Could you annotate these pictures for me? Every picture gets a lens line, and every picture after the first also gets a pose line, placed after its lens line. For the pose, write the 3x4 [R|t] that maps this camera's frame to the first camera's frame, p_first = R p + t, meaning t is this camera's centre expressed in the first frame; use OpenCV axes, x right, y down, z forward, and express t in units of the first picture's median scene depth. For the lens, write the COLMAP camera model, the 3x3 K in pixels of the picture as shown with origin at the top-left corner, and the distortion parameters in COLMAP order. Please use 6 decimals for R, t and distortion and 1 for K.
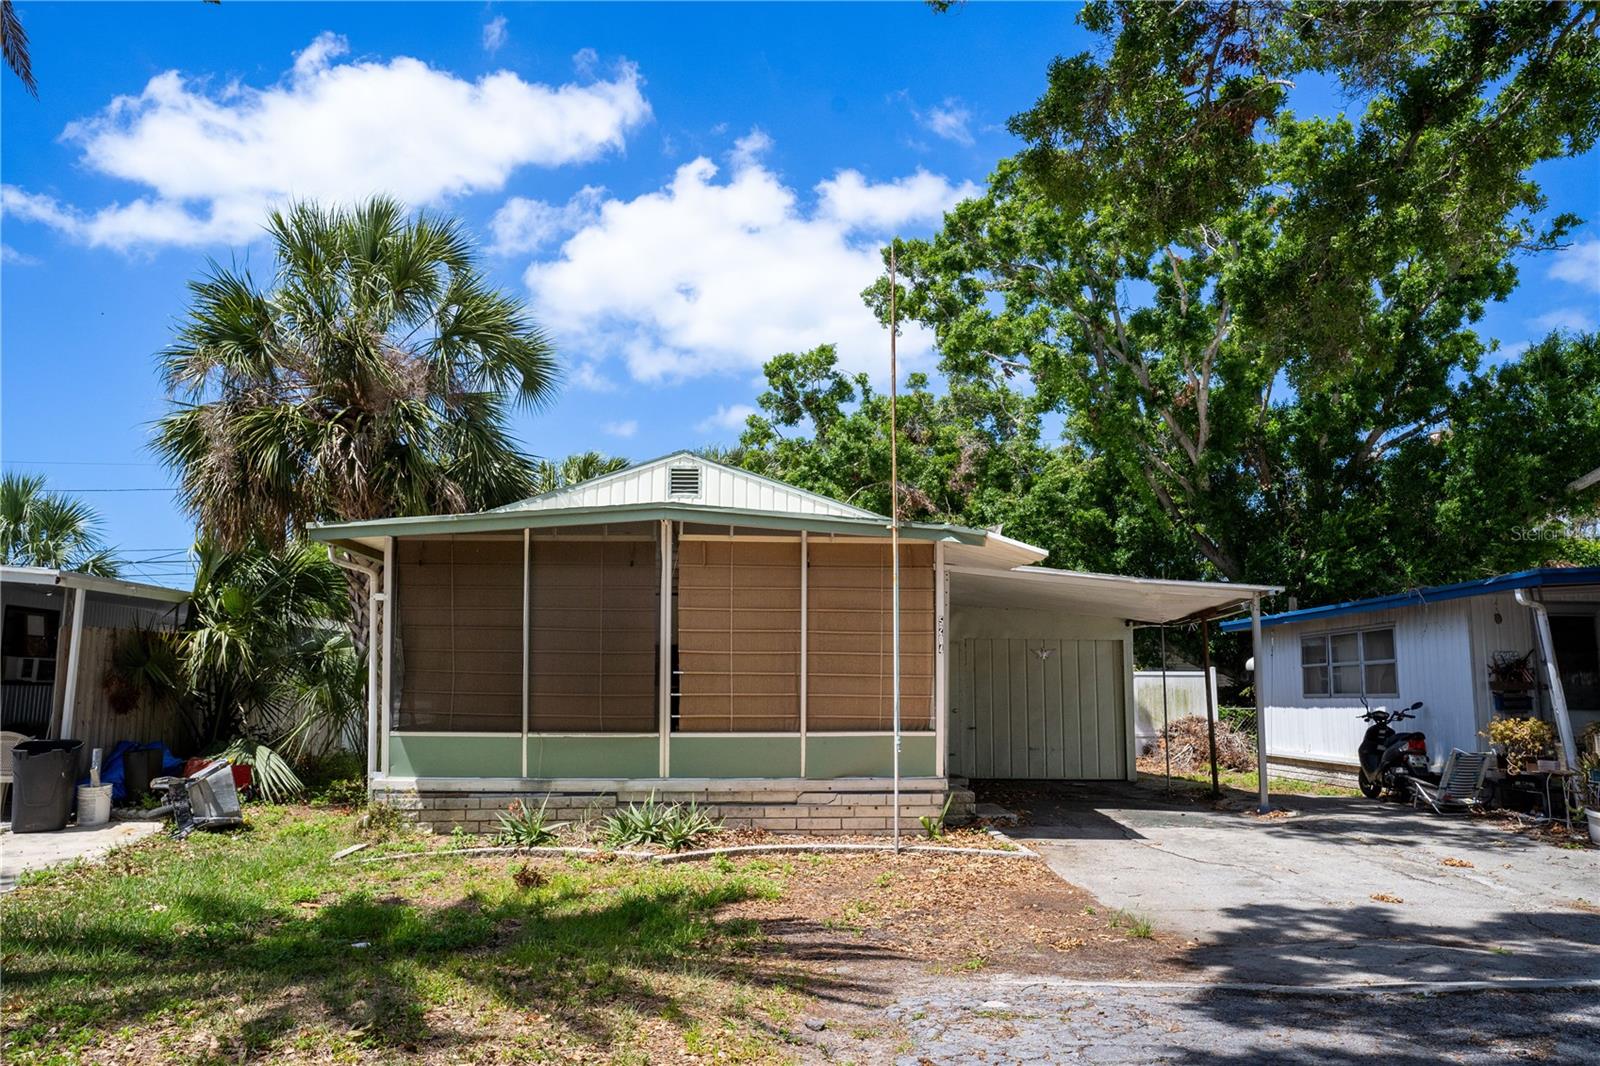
lens RADIAL K [[1273.3, 0, 800.0], [0, 1273.3, 533.0], [0, 0, 1]] dist [-0.003223, 0.003374]
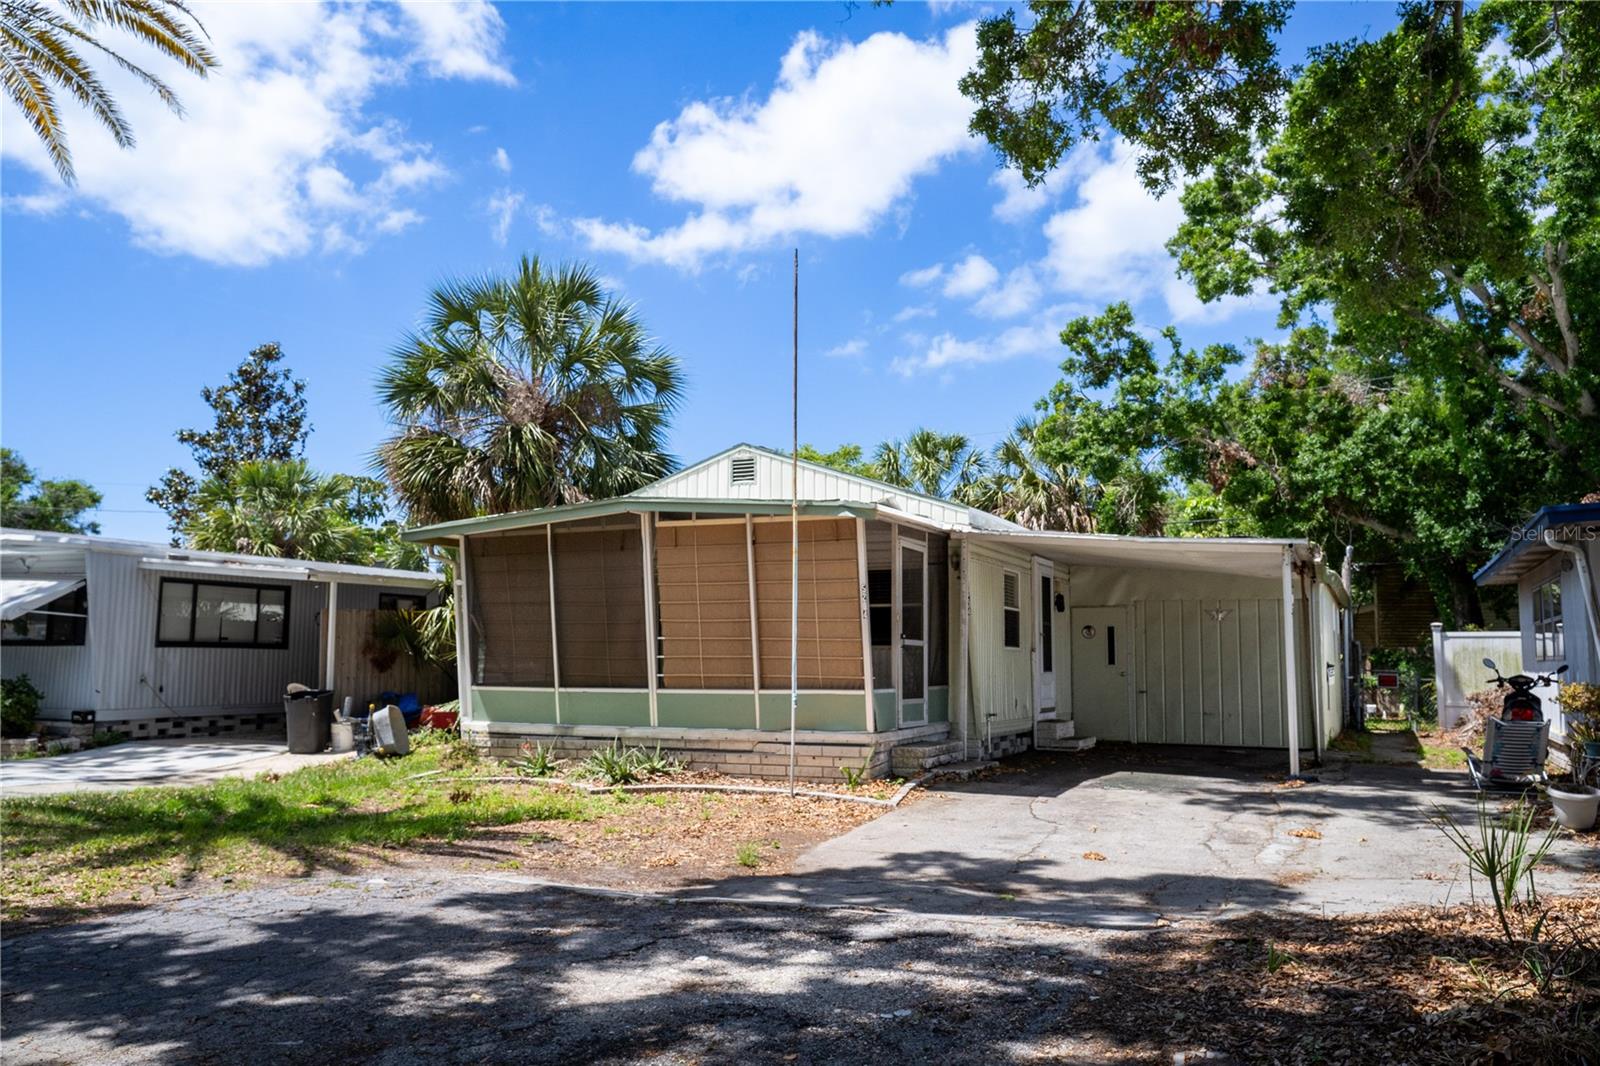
lens RADIAL K [[1273.3, 0, 800.0], [0, 1273.3, 533.0], [0, 0, 1]] dist [-0.003223, 0.003374]
pose [[0.884675, -0.047103, -0.463823, 0.572418], [0.059494, 0.998155, 0.012109, 0.005191], [0.462397, -0.038307, 0.885845, 0.015309]]
